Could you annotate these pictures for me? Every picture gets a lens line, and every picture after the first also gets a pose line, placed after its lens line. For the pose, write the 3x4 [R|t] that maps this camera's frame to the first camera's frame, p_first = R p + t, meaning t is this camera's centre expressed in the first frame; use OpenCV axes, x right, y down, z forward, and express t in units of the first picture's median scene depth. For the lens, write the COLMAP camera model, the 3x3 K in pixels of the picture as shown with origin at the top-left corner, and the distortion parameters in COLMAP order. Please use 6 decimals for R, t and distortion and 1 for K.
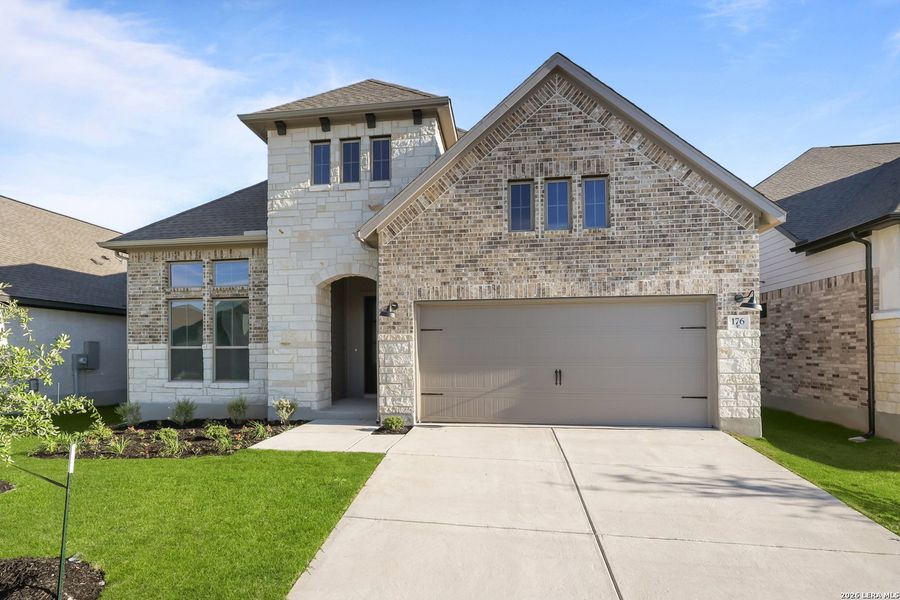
lens RADIAL K [[417.1, 0, 448.1], [0, 417.1, 299.7], [0, 0, 1]] dist [-0.001458, 0.000212]
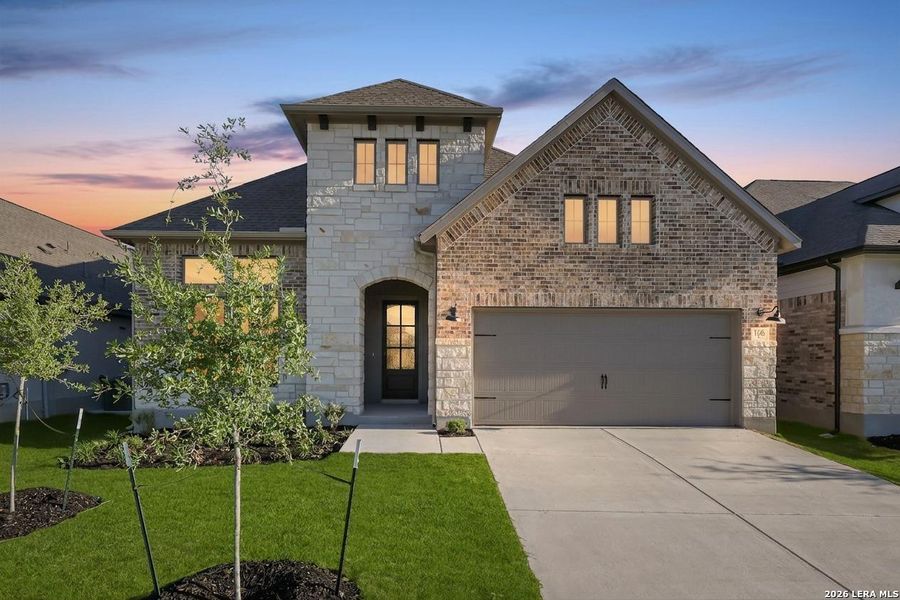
lens RADIAL K [[426.2, 0, 449.9], [0, 426.2, 309.7], [0, 0, 1]] dist [-0.002681, 0.000025]
pose [[0.987877, 0.028394, 0.152618, -0.296415], [-0.029651, 0.999543, 0.005963, 0.006079], [-0.152379, -0.010416, 0.988267, -0.019753]]
